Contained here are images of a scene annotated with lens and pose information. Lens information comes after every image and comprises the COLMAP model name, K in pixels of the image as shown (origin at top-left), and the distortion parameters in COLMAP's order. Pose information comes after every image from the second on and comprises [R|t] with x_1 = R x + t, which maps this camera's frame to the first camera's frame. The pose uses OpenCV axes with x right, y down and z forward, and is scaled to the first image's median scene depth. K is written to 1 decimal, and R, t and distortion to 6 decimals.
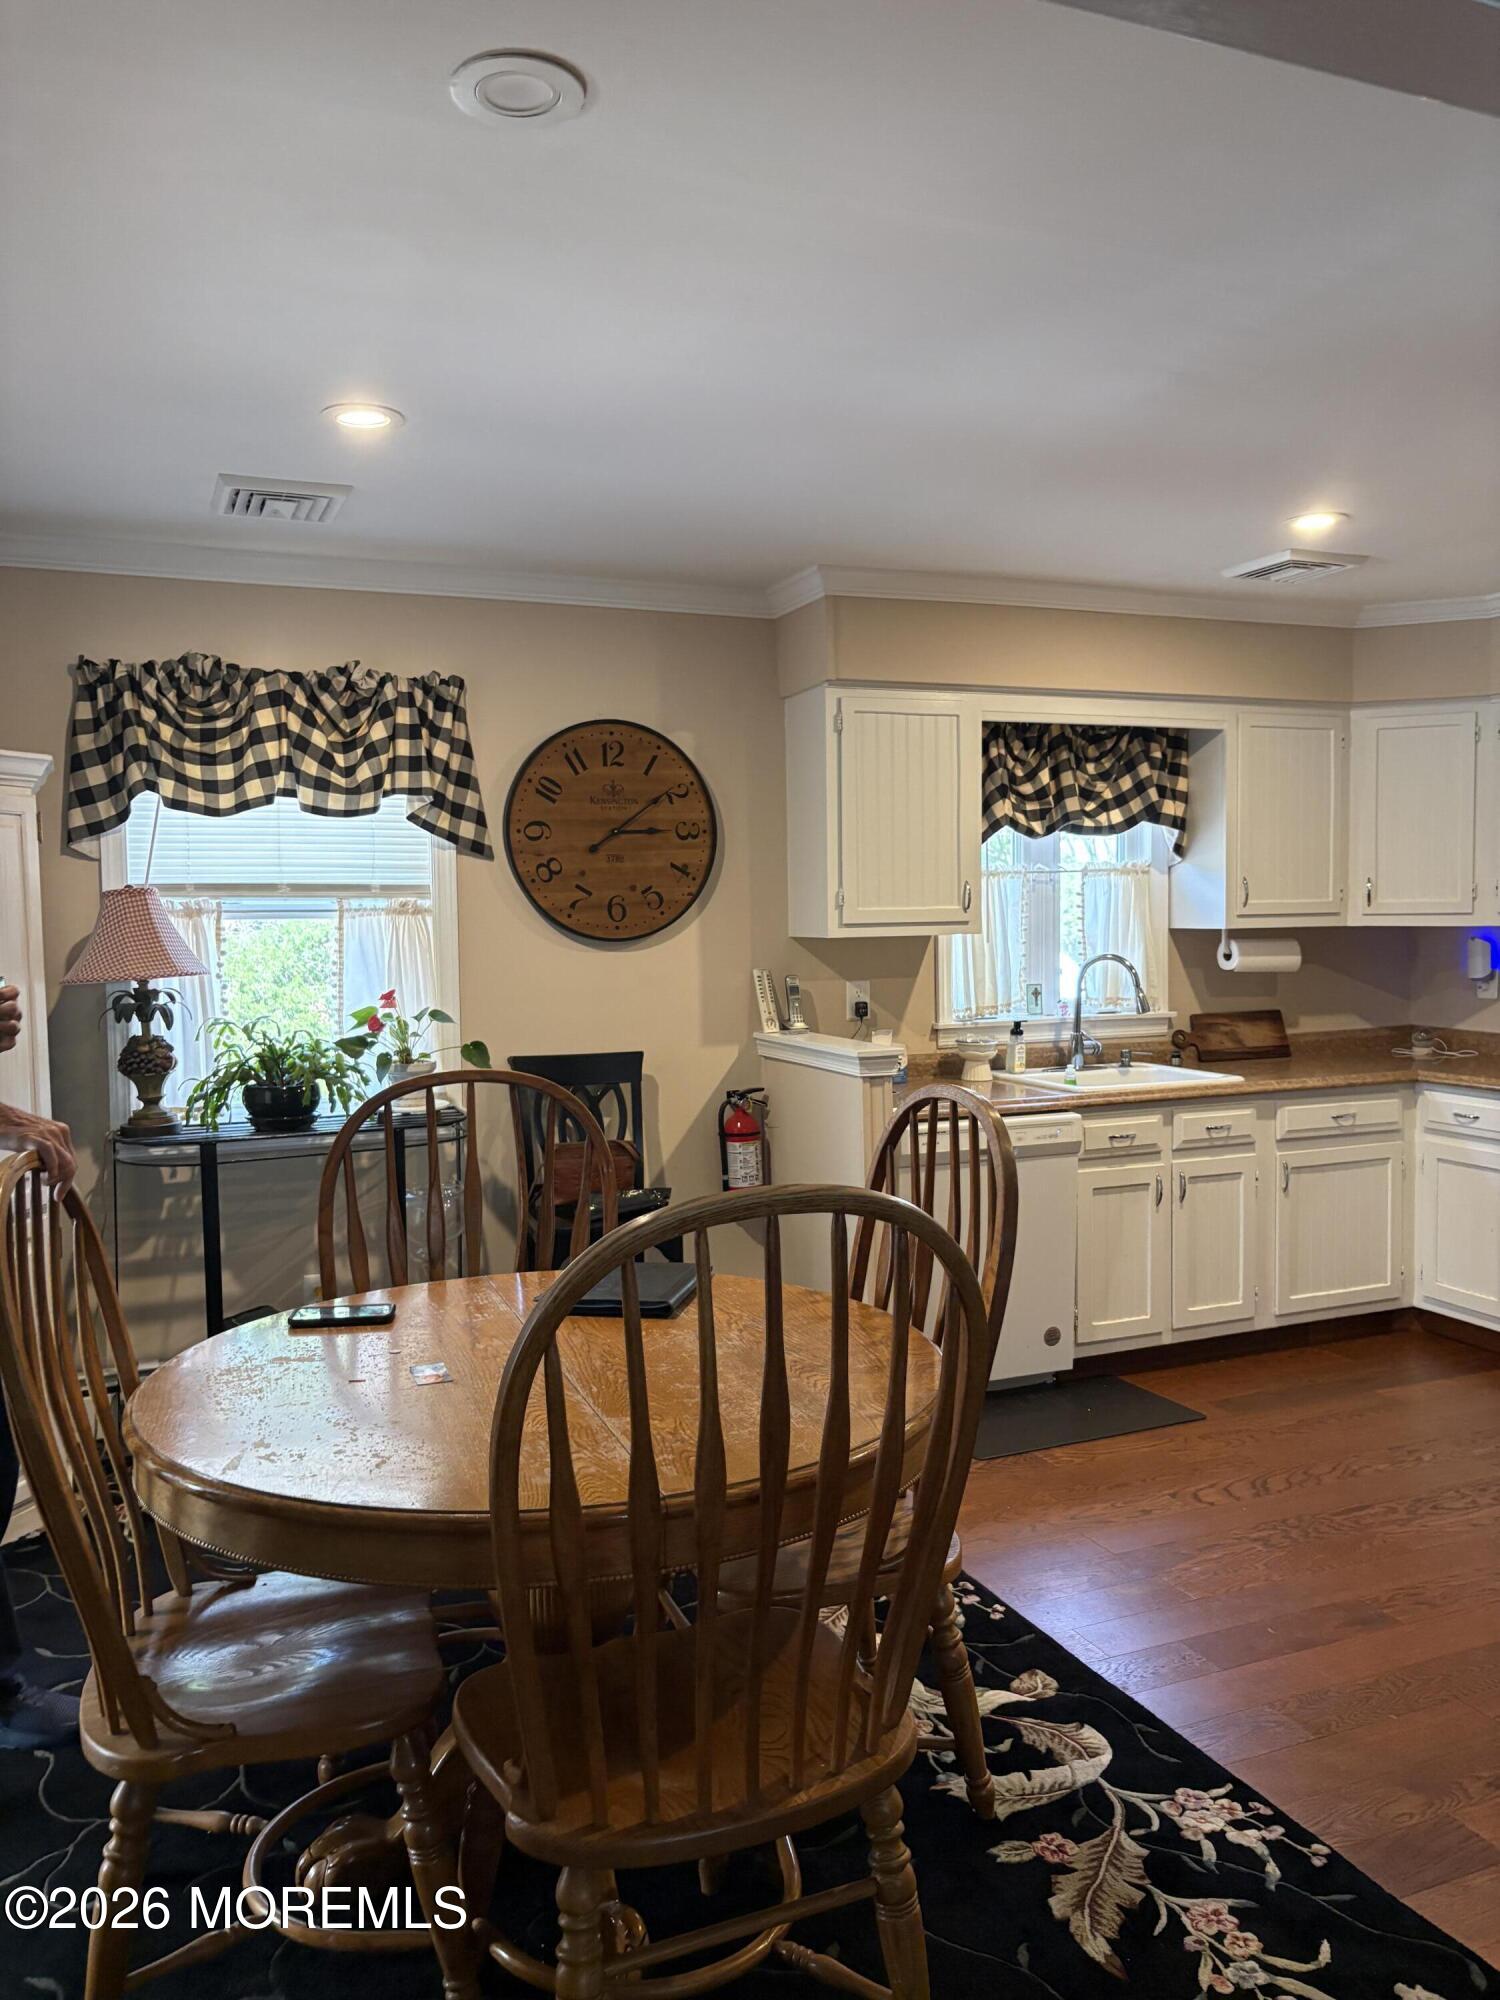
lens RADIAL K [[1511.2, 0, 753.8], [0, 1511.2, 1011.6], [0, 0, 1]] dist [0.033363, -0.020313]
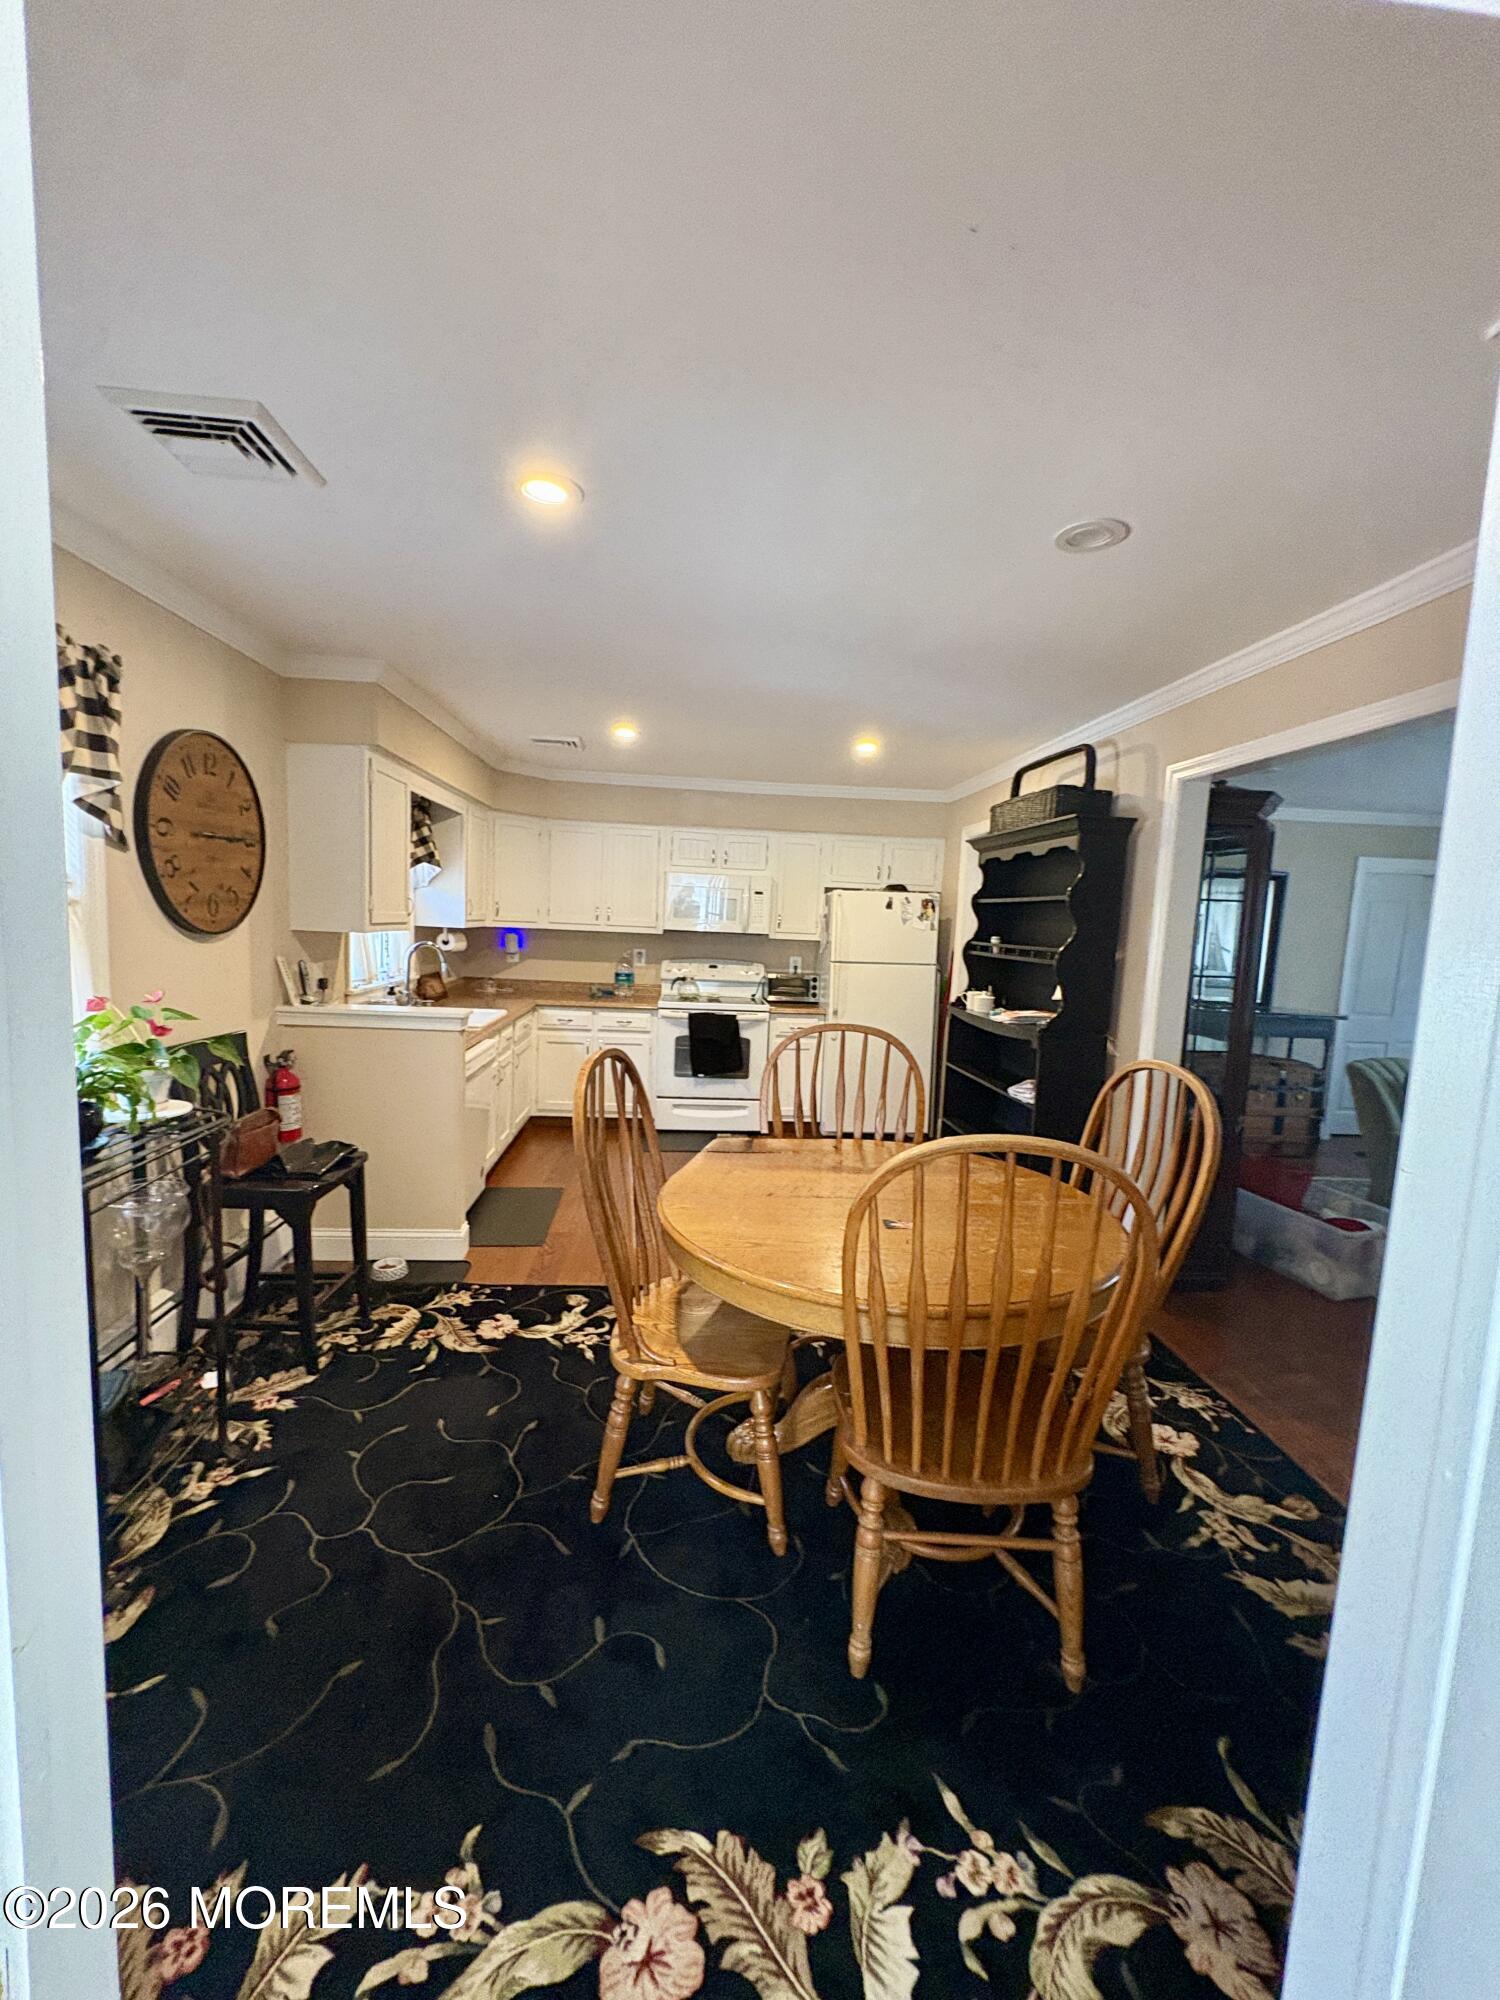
lens RADIAL K [[794.5, 0, 757.1], [0, 794.5, 993.8], [0, 0, 1]] dist [0.000604, -0.000211]
pose [[0.308574, -0.062431, 0.949149, -0.516440], [0.016772, 0.998046, 0.060195, -0.030002], [-0.951052, -0.002655, 0.309018, 0.423272]]
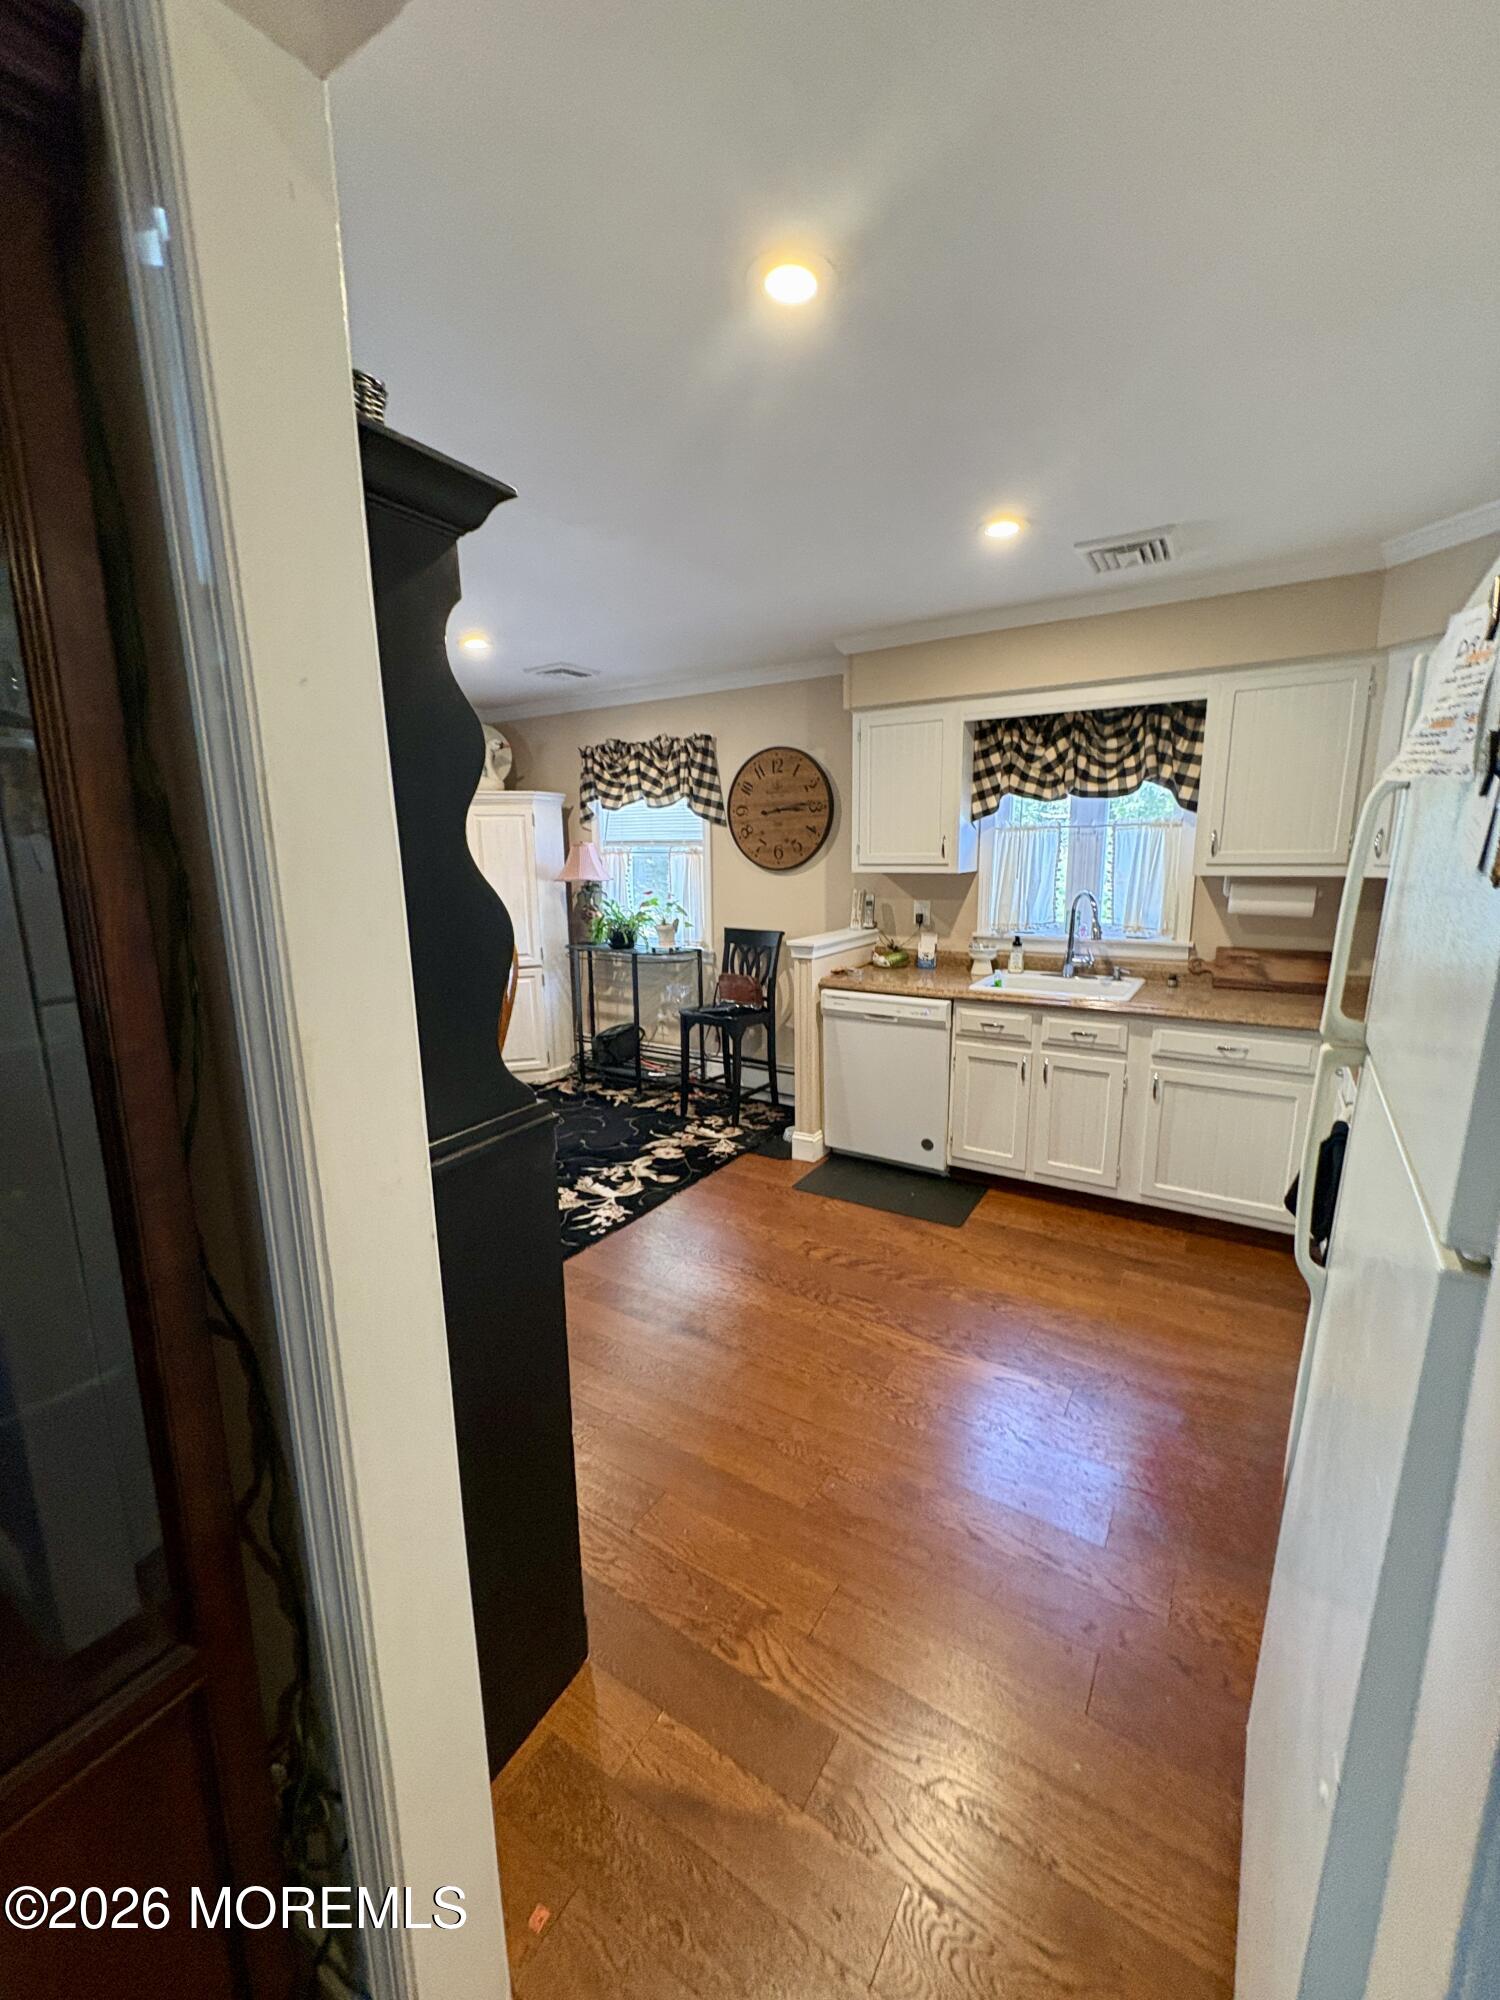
lens RADIAL K [[794.5, 0, 753.2], [0, 794.5, 1005.2], [0, 0, 1]] dist [0.000604, -0.000211]
pose [[0.570692, 0.169787, -0.803420, 0.686963], [-0.050670, 0.983808, 0.171916, -0.048190], [0.819599, -0.057402, 0.570054, 0.399445]]
